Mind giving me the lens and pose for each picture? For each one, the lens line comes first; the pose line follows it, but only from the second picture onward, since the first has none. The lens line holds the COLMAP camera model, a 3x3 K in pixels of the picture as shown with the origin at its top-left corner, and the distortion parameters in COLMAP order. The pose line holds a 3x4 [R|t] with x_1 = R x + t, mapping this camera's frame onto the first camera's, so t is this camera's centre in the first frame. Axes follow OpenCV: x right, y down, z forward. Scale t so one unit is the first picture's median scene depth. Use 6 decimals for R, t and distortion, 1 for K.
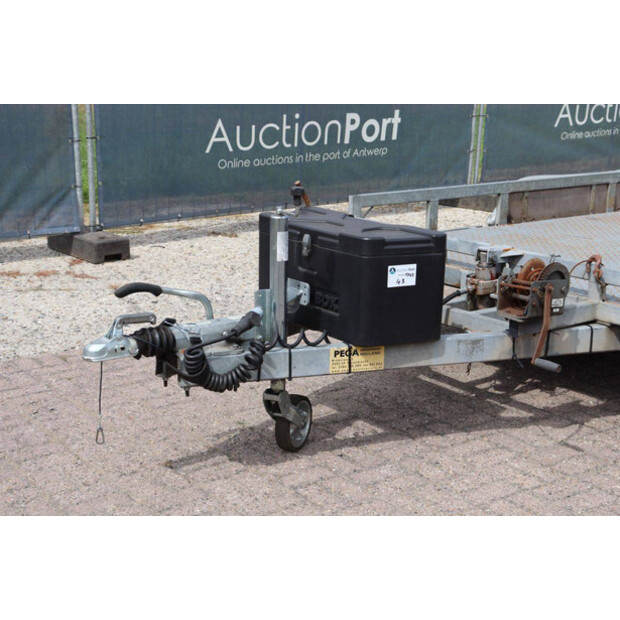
lens RADIAL K [[932.3, 0, 310.0], [0, 932.3, 310.0], [0, 0, 1]] dist [0.133031, -0.002020]
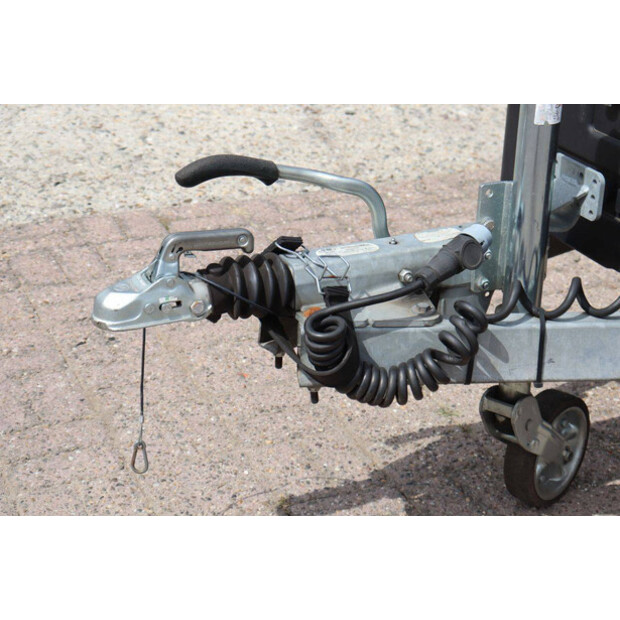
lens RADIAL K [[1436.1, 0, 310.0], [0, 1436.1, 310.0], [0, 0, 1]] dist [0.325474, 0.333230]
pose [[0.973414, 0.098431, -0.206826, 0.013201], [-0.065961, 0.985168, 0.158409, -0.068480], [0.219351, -0.140555, 0.965468, 0.294772]]
